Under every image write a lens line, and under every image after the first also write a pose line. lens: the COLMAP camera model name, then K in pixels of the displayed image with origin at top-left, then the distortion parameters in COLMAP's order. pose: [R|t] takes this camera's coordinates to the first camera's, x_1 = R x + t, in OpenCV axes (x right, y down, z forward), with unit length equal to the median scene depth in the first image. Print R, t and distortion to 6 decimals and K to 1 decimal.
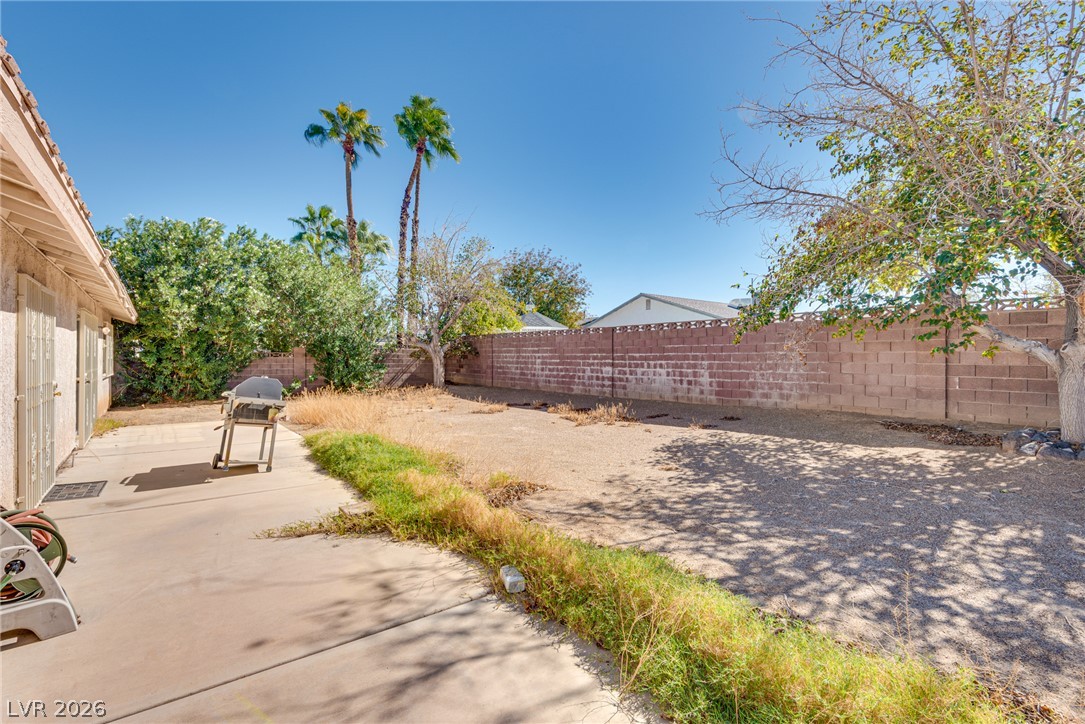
lens RADIAL K [[508.4, 0, 512.7], [0, 508.4, 354.9], [0, 0, 1]] dist [0.017947, -0.009095]
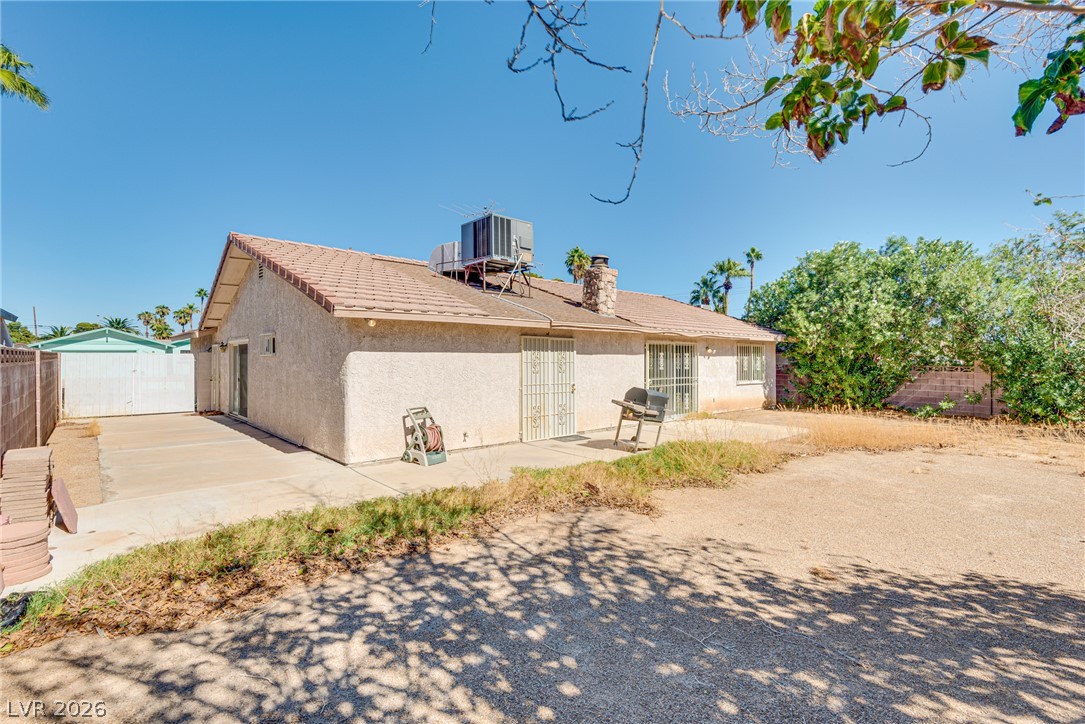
lens RADIAL K [[508.4, 0, 541.9], [0, 508.4, 360.7], [0, 0, 1]] dist [0.017947, -0.009095]
pose [[0.074910, 0.000911, -0.997190, 1.489943], [-0.007769, 0.999970, 0.000330, -0.045789], [0.997160, 0.007723, 0.074915, 1.040648]]
